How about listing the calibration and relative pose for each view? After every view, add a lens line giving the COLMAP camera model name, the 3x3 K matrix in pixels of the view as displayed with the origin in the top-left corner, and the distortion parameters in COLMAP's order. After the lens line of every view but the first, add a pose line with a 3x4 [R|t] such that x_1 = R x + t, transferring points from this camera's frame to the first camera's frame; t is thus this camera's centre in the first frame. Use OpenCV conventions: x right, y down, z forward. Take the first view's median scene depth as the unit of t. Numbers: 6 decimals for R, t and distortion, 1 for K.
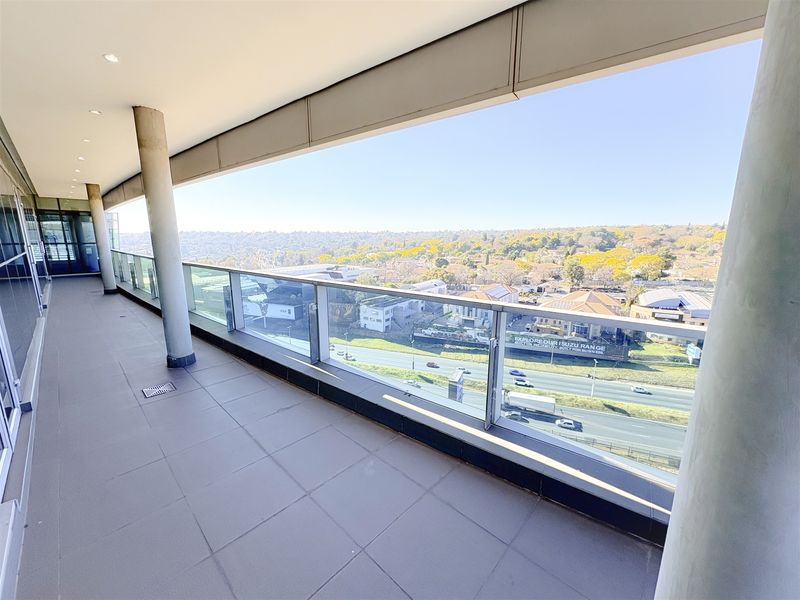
lens RADIAL K [[317.9, 0, 397.5], [0, 317.9, 300.3], [0, 0, 1]] dist [-0.002095, -0.000109]
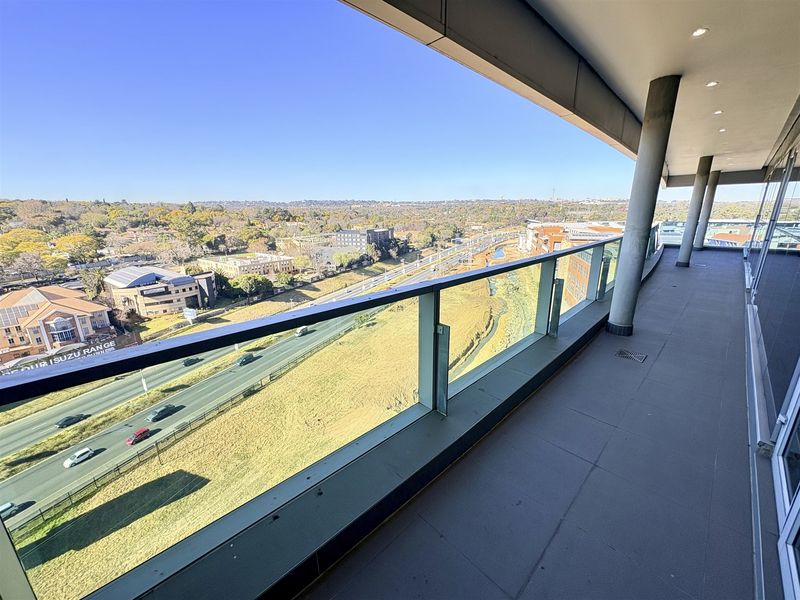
lens RADIAL K [[317.9, 0, 397.2], [0, 317.9, 297.8], [0, 0, 1]] dist [-0.002095, -0.000109]
pose [[0.038890, -0.260942, 0.964571, -0.135586], [0.200804, 0.947650, 0.248268, -0.028296], [-0.978859, 0.184034, 0.089252, 0.128386]]
